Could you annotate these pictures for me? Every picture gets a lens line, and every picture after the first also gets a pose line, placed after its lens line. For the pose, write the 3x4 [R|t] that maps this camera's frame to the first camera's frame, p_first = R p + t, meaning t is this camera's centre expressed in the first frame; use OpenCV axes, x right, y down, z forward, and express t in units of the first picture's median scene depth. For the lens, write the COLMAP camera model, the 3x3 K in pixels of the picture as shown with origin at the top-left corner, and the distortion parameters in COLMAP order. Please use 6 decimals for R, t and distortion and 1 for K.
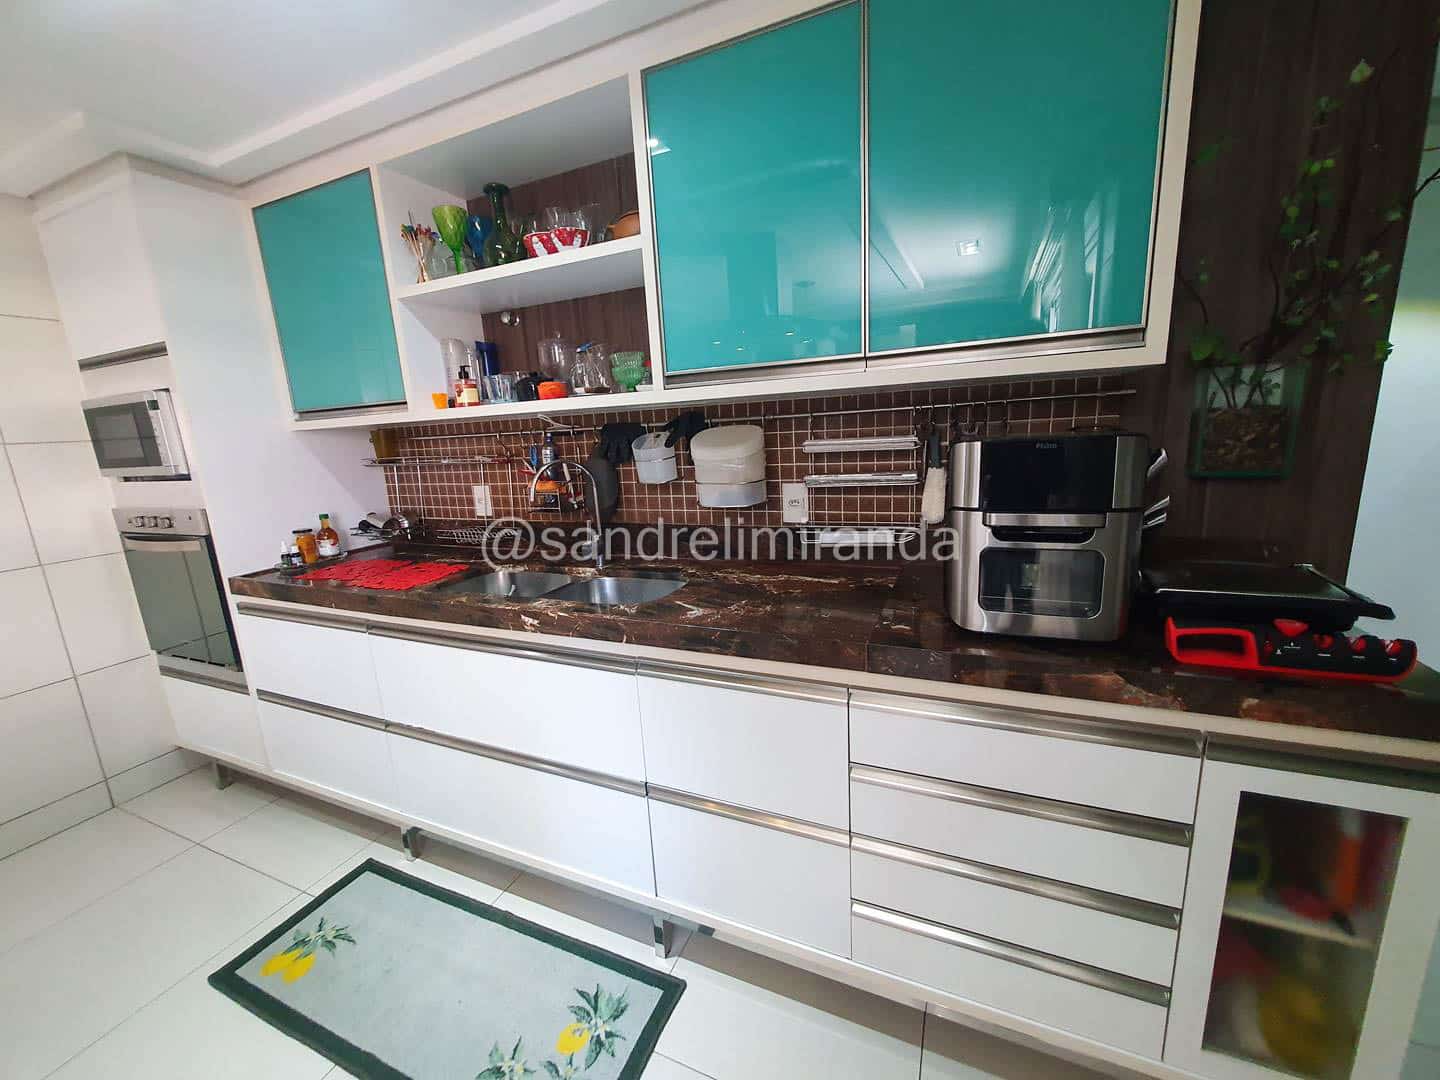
lens RADIAL K [[567.5, 0, 716.9], [0, 567.5, 539.7], [0, 0, 1]] dist [0.000825, 0.000260]
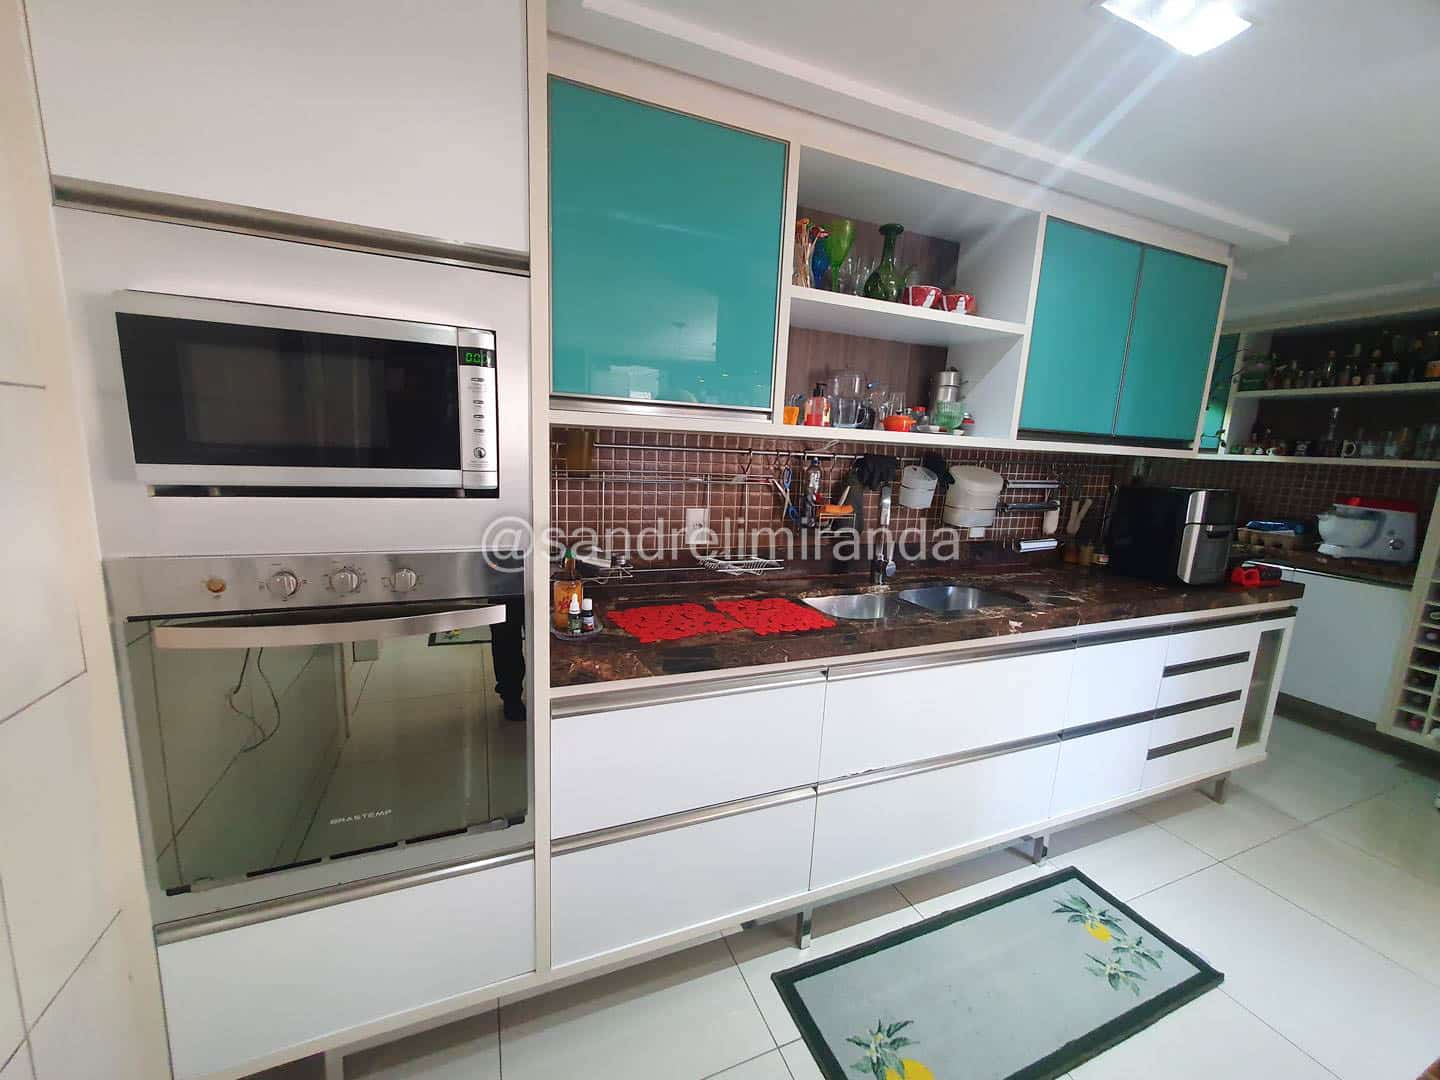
lens RADIAL K [[567.5, 0, 714.8], [0, 567.5, 540.8], [0, 0, 1]] dist [0.000825, 0.000260]
pose [[0.684622, -0.035914, 0.728013, -1.321018], [0.063019, 0.997962, -0.010031, -0.048269], [-0.726169, 0.052746, 0.685490, 0.514507]]
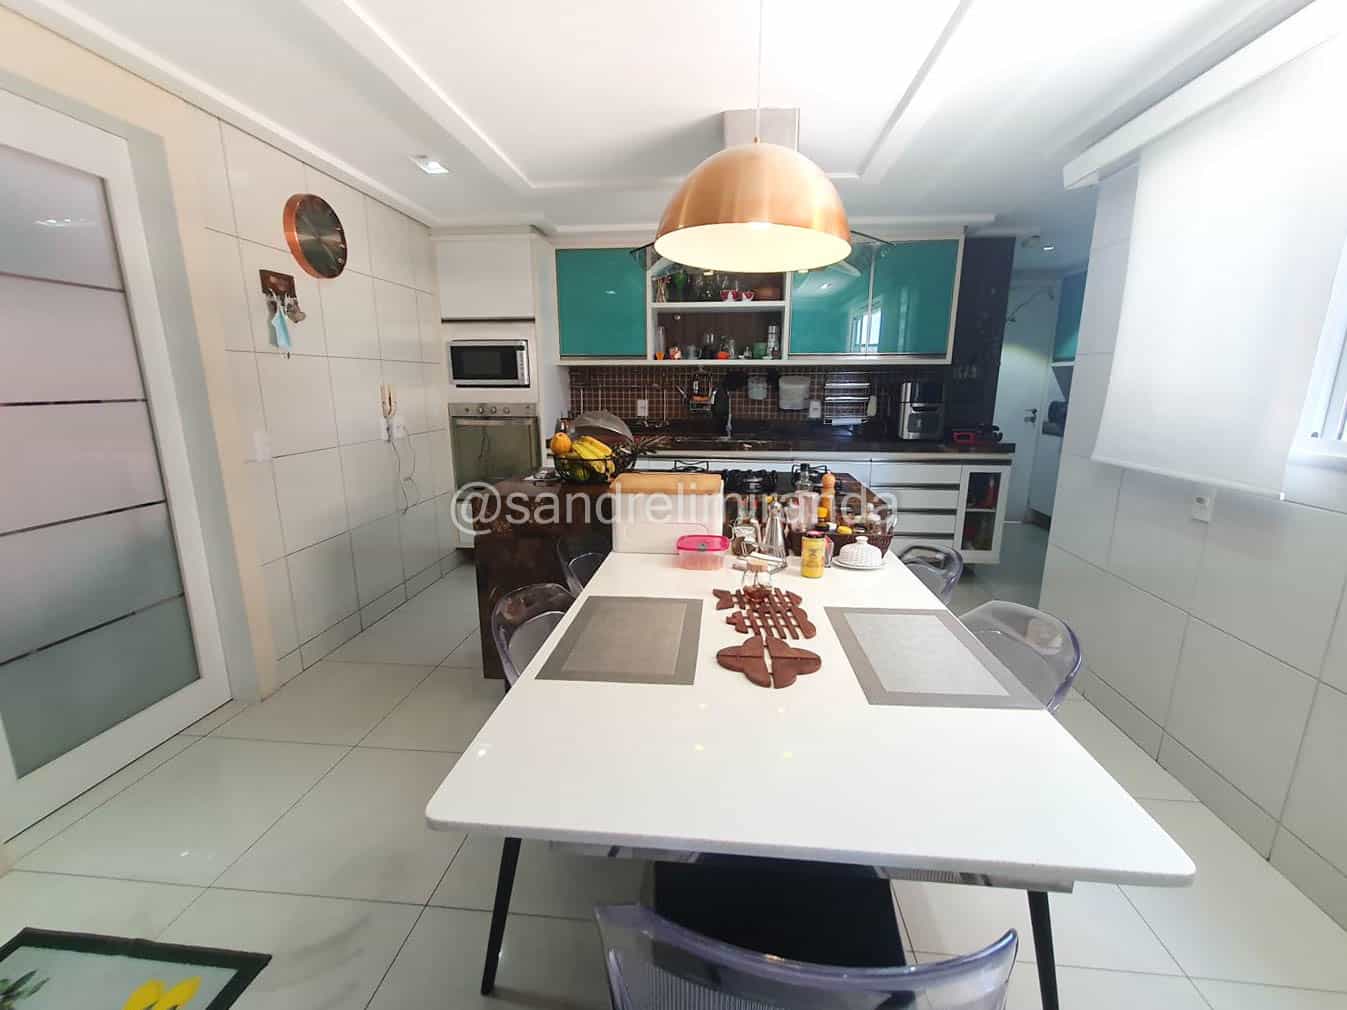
lens RADIAL K [[566.0, 0, 671.9], [0, 566.0, 505.1], [0, 0, 1]] dist [-0.001542, 0.000053]
pose [[0.948589, -0.011862, 0.316288, -1.201388], [0.010448, 0.999926, 0.006166, 0.320169], [-0.316338, -0.002545, 0.948643, -1.090362]]
